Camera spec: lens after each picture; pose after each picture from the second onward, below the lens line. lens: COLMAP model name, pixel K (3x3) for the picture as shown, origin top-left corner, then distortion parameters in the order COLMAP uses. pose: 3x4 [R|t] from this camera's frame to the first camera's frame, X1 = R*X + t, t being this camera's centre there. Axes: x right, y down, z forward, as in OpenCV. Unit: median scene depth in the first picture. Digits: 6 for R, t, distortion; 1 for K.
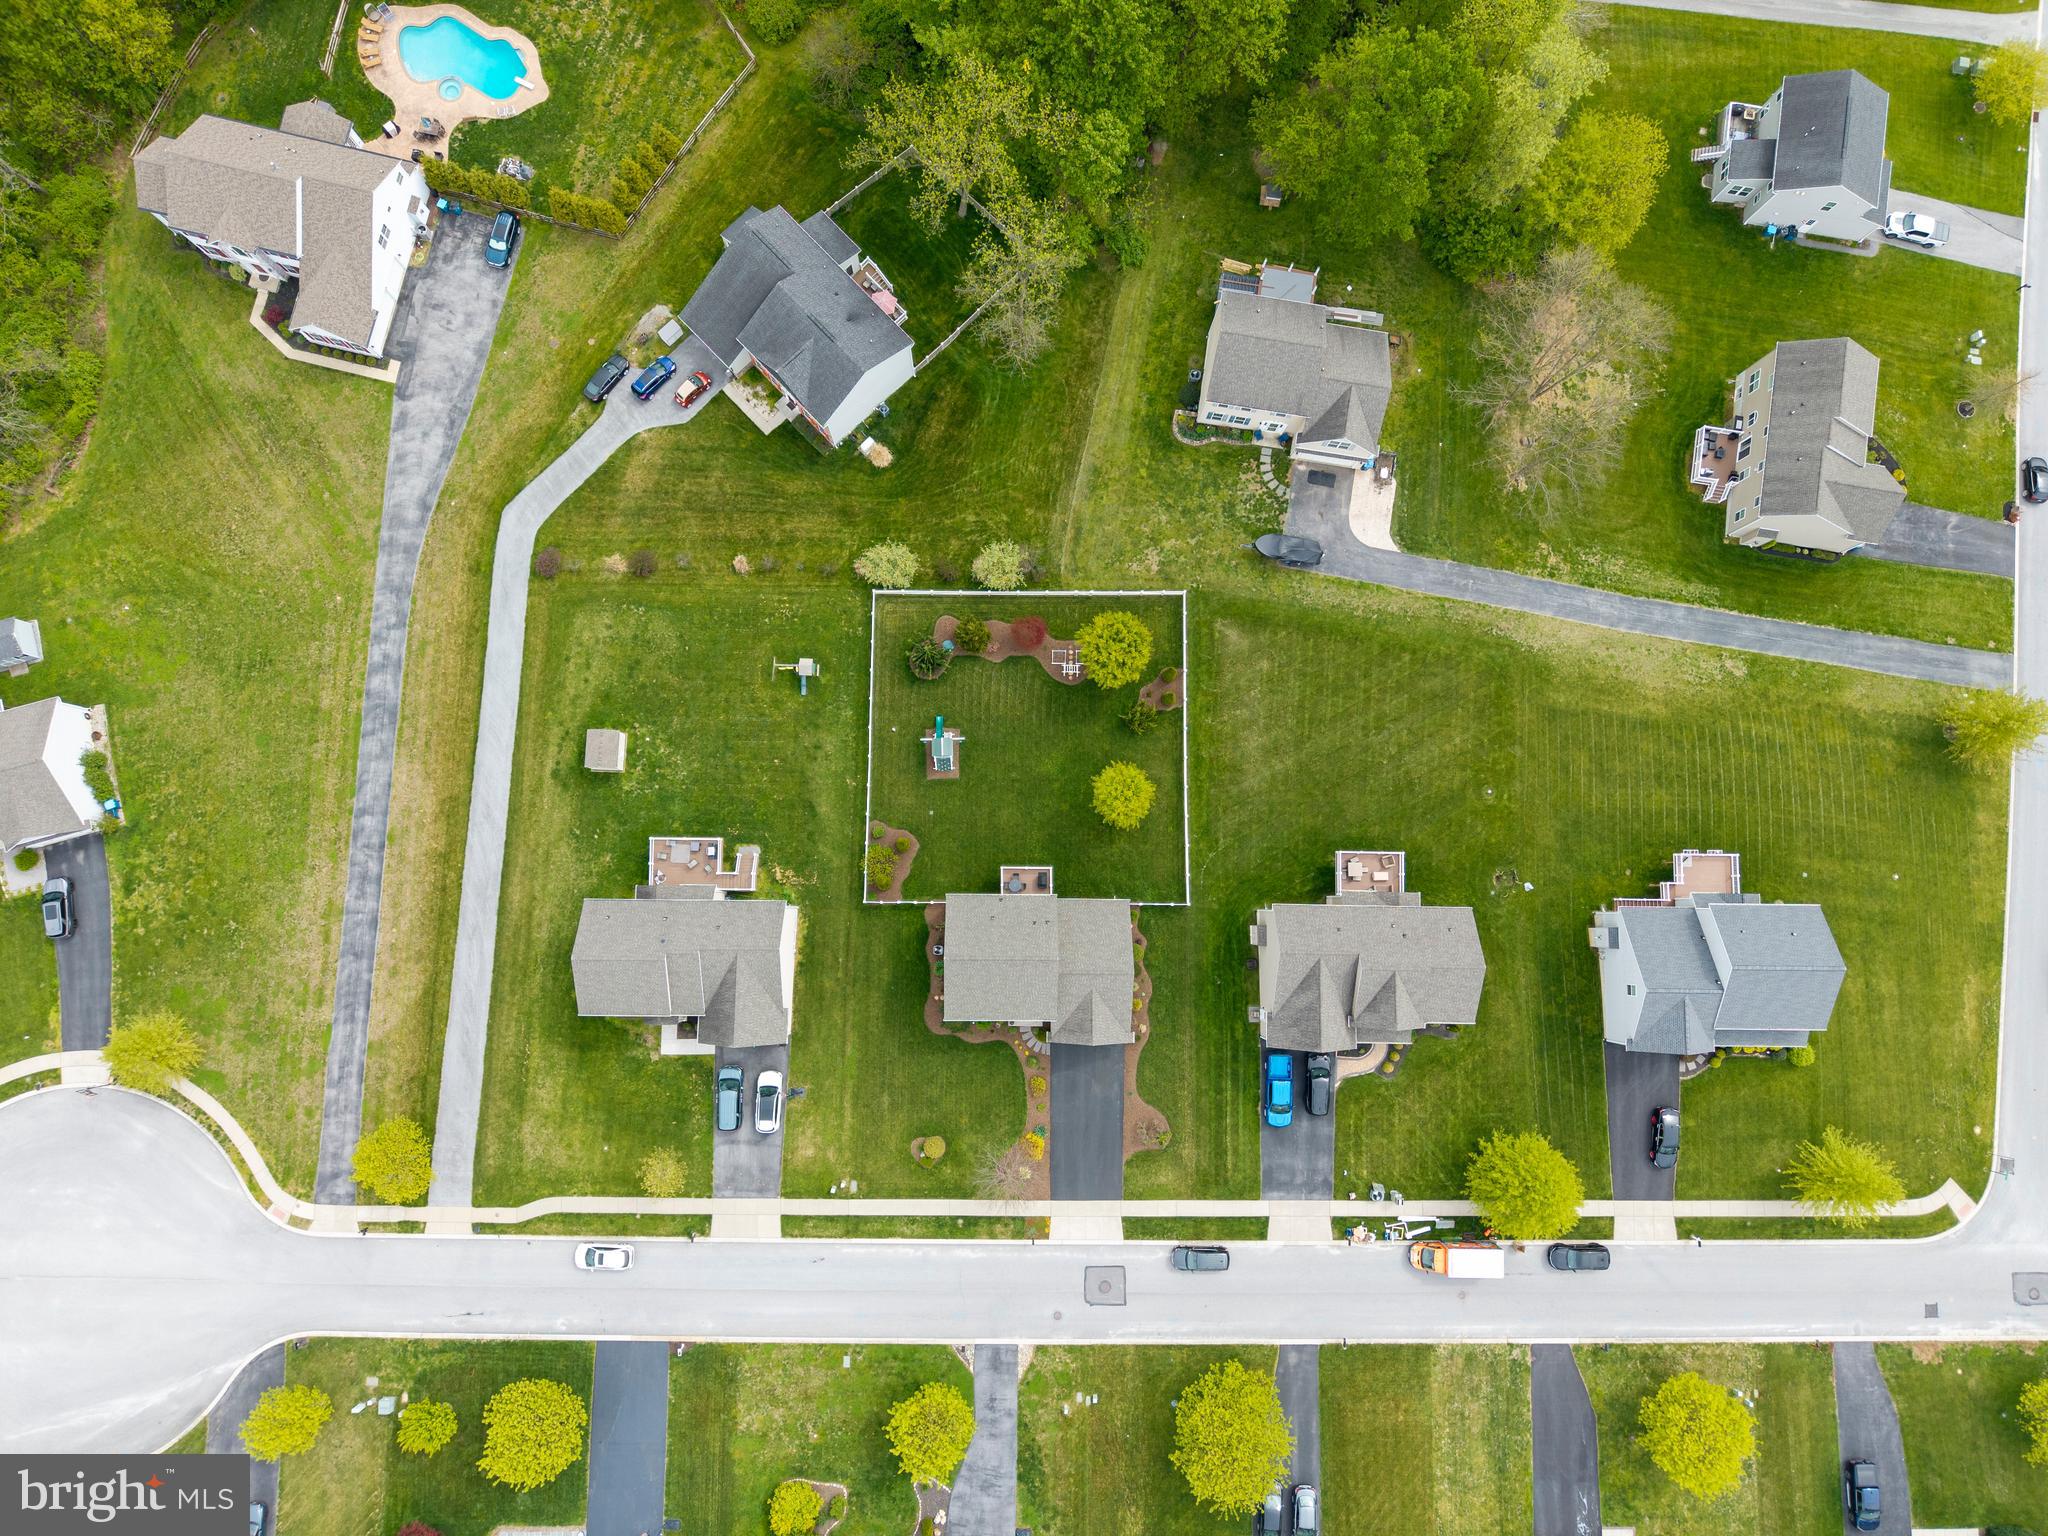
lens RADIAL K [[1369.3, 0, 1024.0], [0, 1369.3, 768.0], [0, 0, 1]] dist [0.038621, -0.050385]
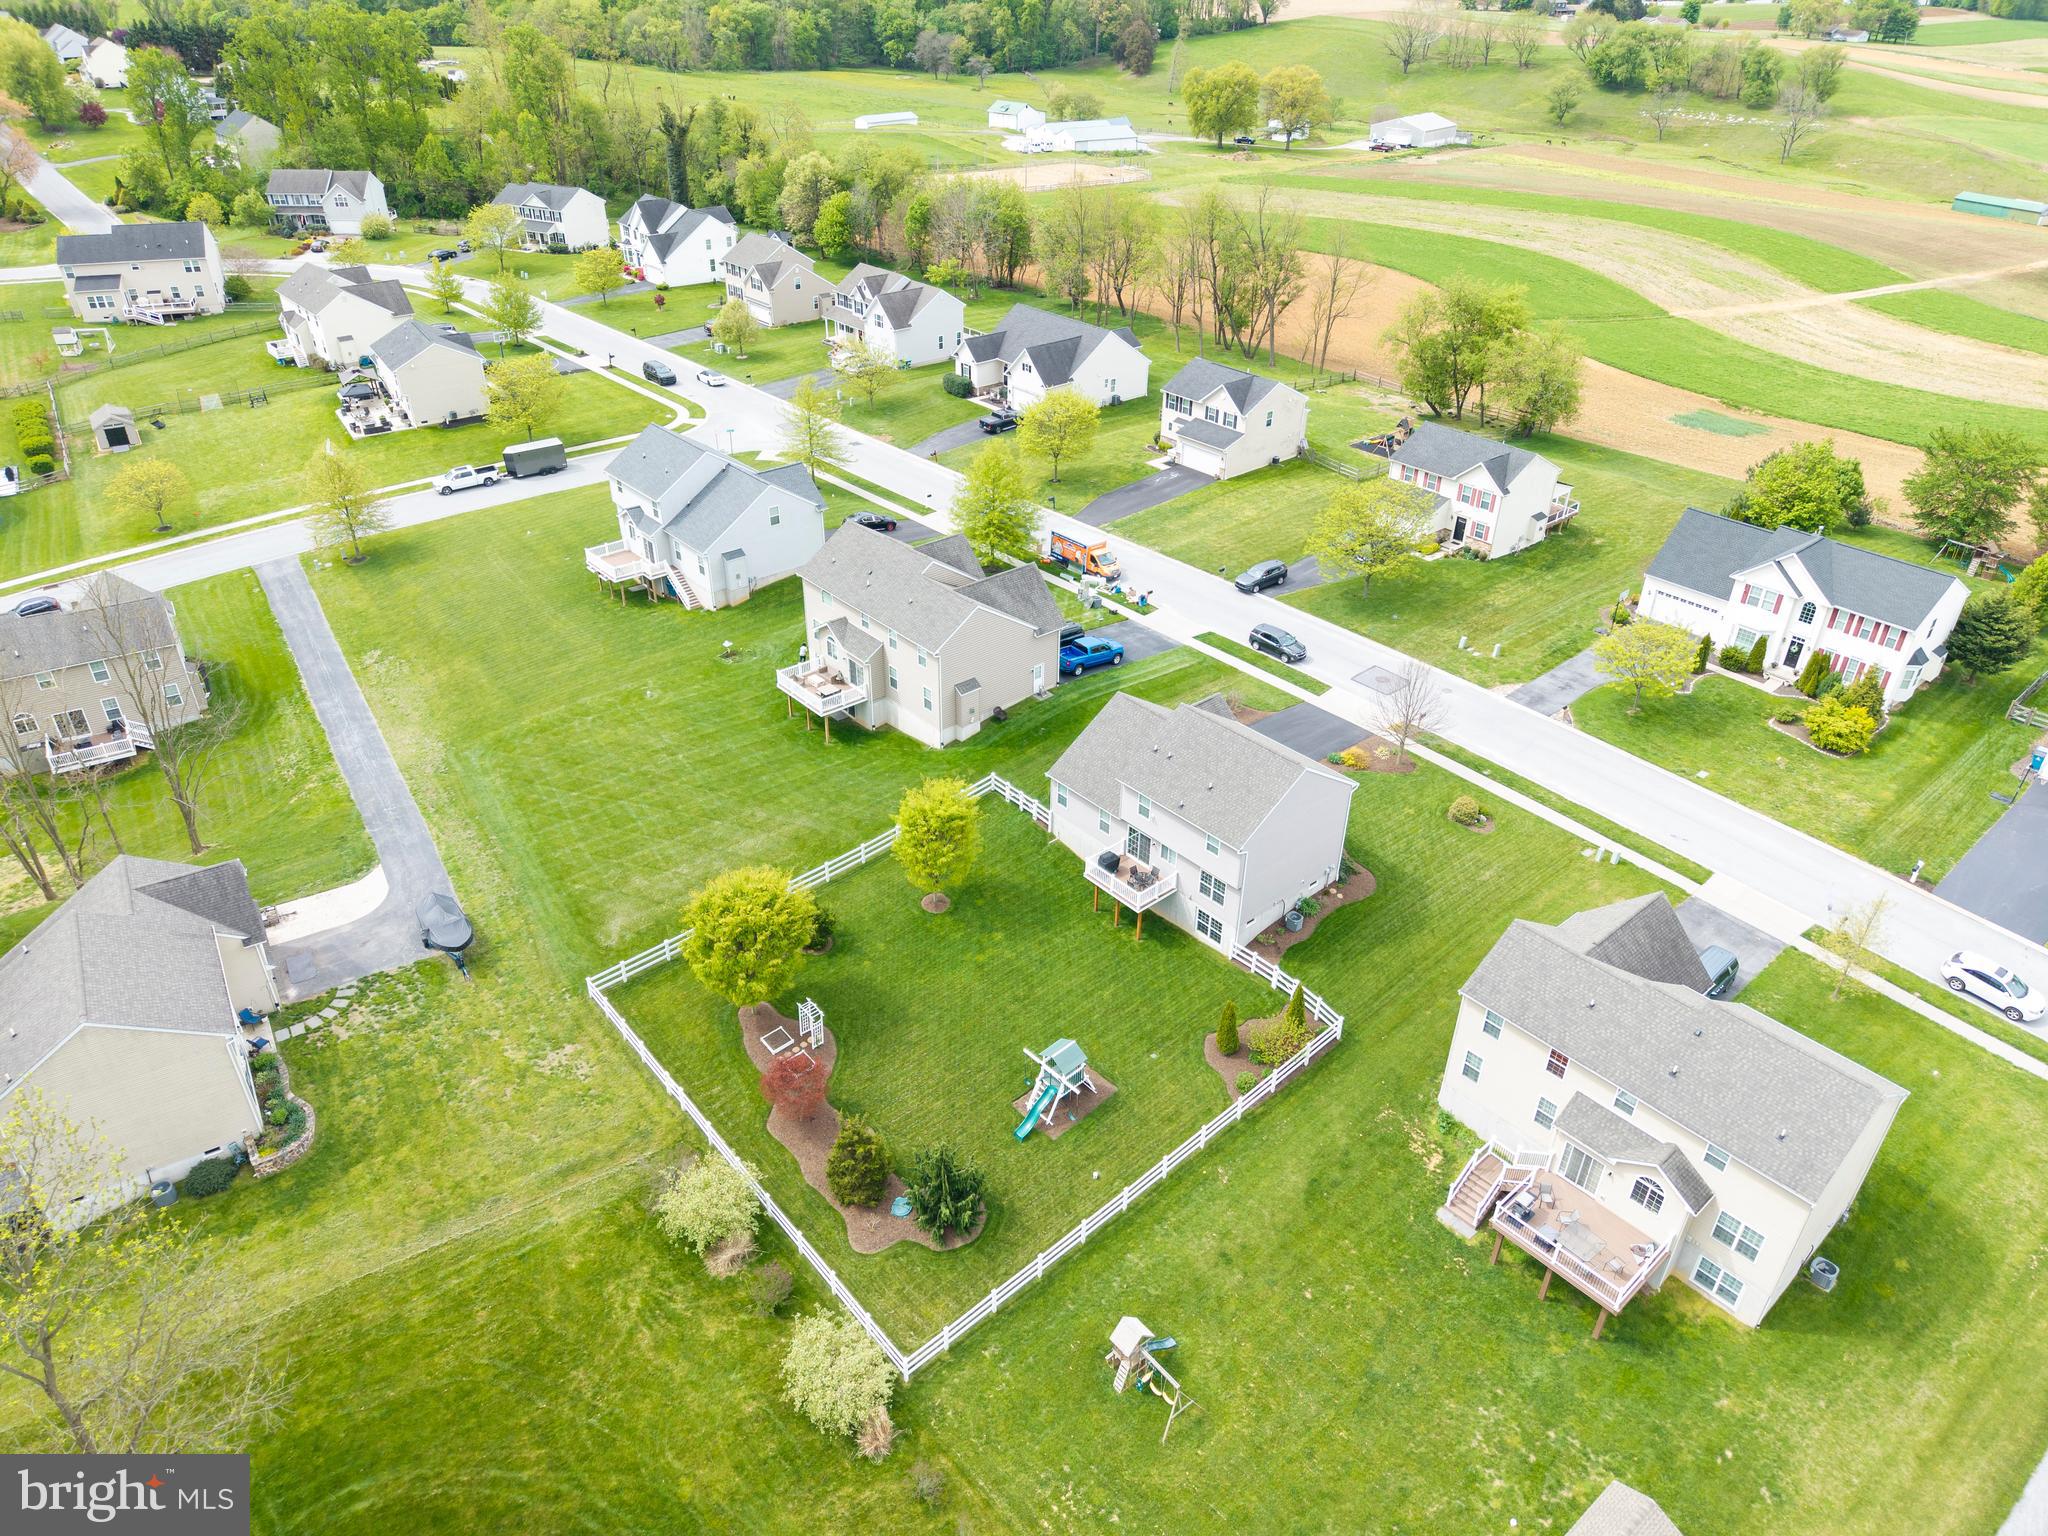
lens RADIAL K [[1369.3, 0, 1024.0], [0, 1369.3, 768.0], [0, 0, 1]] dist [0.038621, -0.050385]
pose [[-0.662434, -0.426227, 0.616045, -0.328196], [0.740597, -0.248917, 0.624145, -0.331703], [-0.112683, 0.869696, 0.480554, 0.598793]]
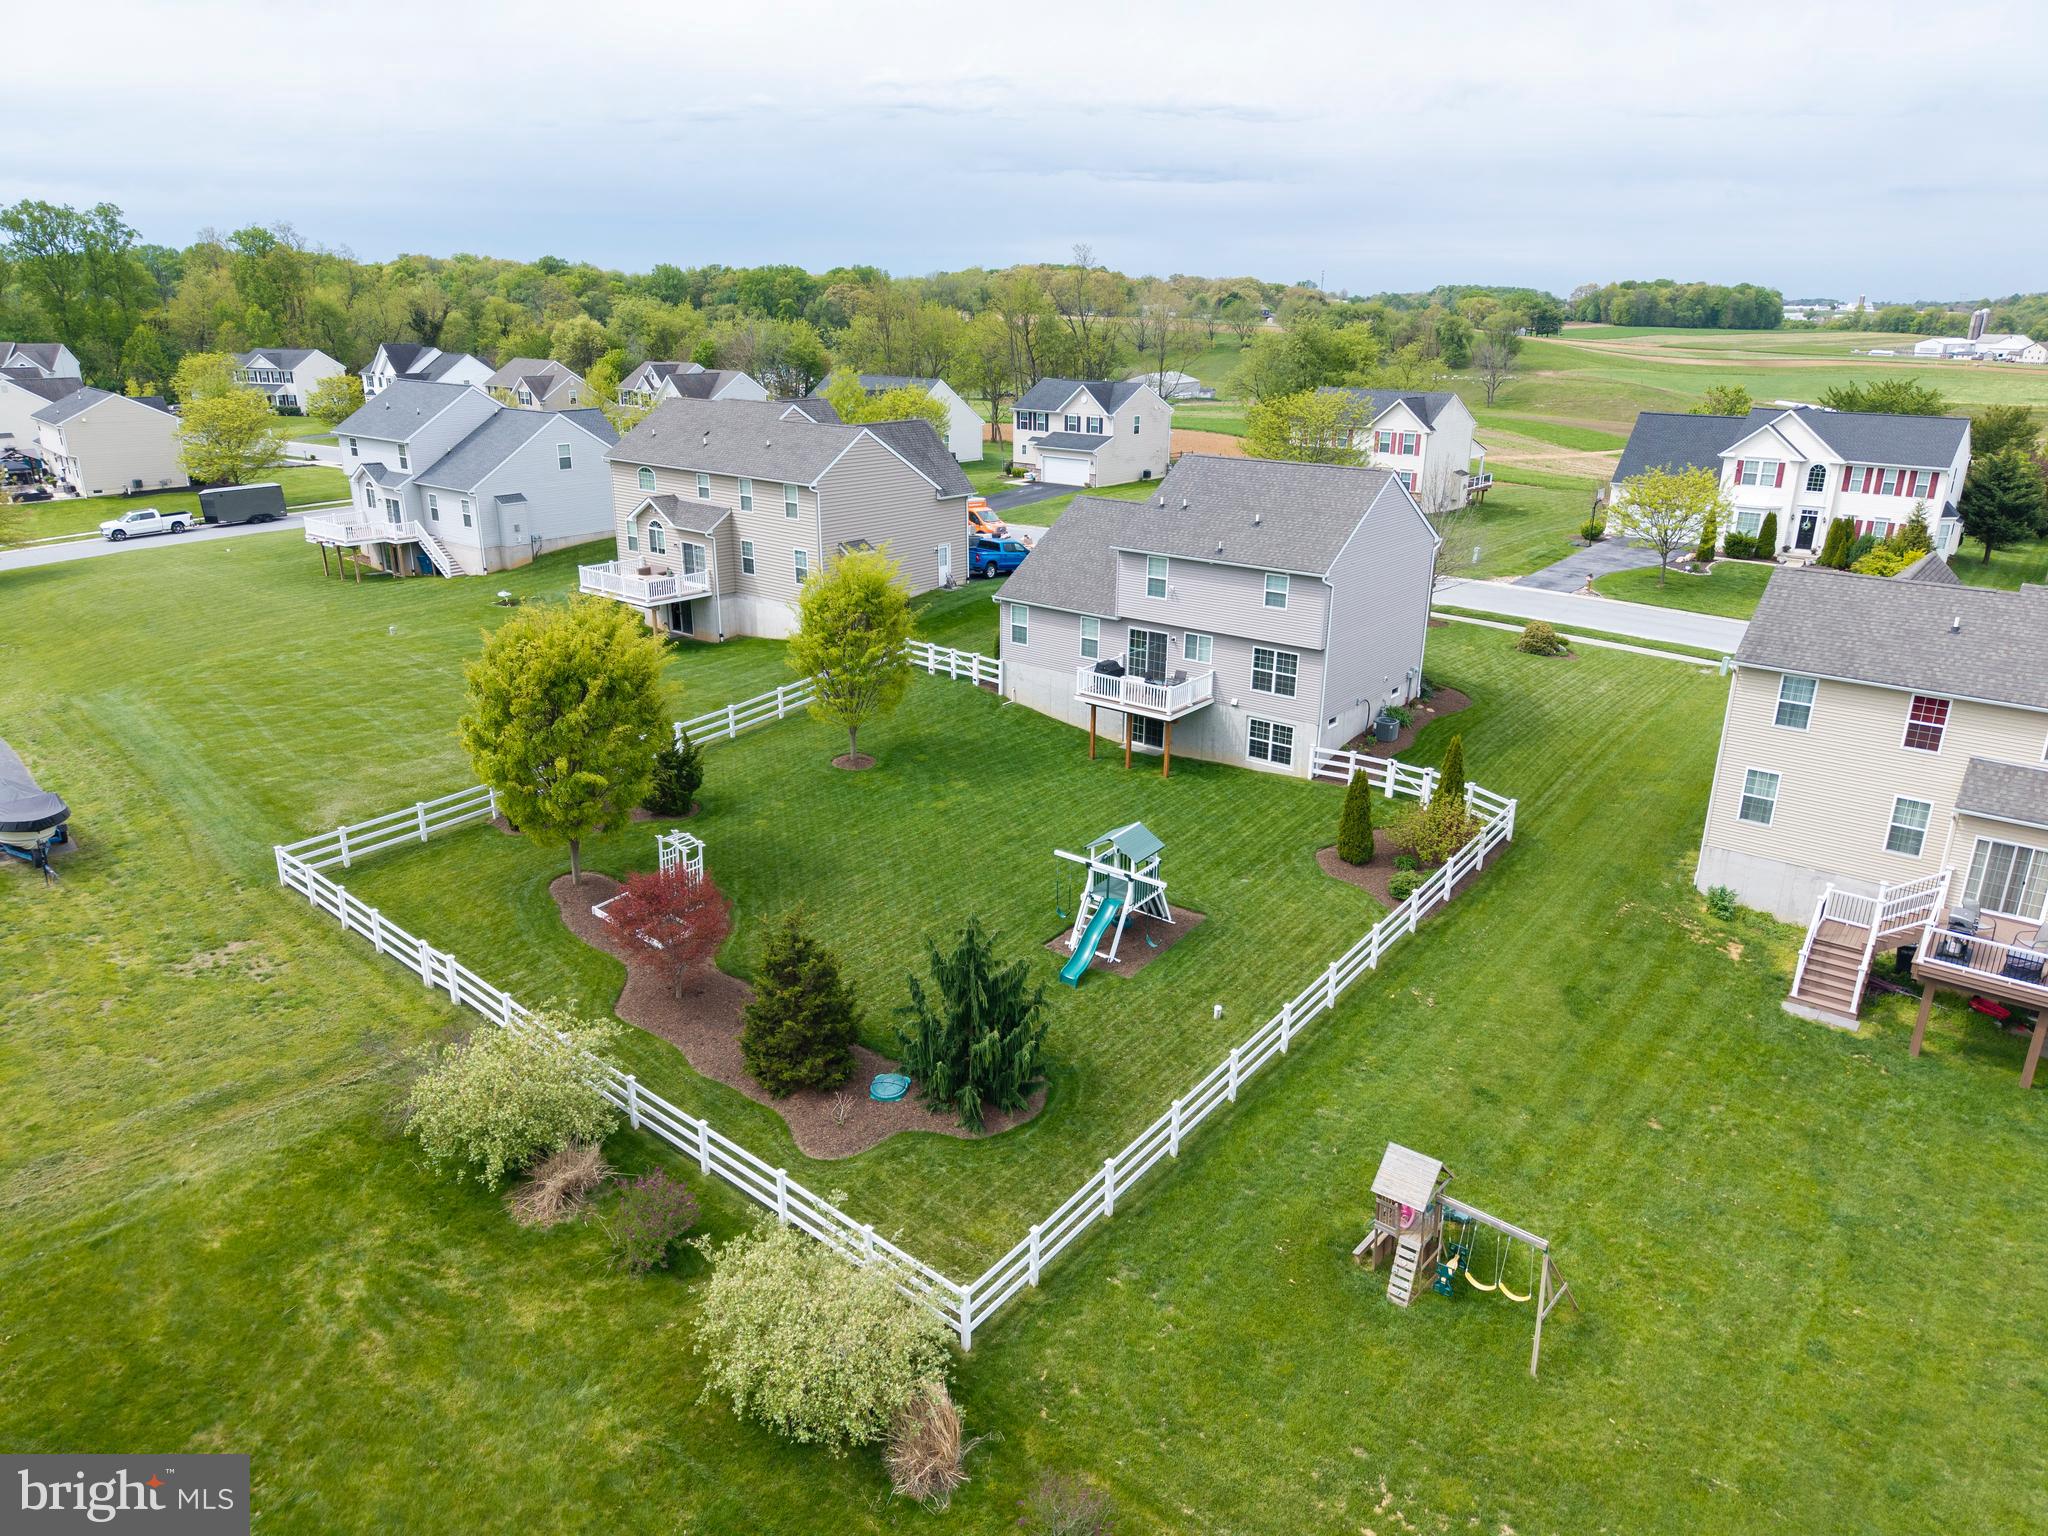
lens RADIAL K [[1367.5, 0, 1028.2], [0, 1367.5, 768.4], [0, 0, 1]] dist [0.041560, -0.044509]
pose [[-0.786123, -0.233056, 0.572447, -0.216384], [0.610121, -0.144543, 0.779012, -0.274111], [-0.098811, 0.961661, 0.255821, 0.858151]]
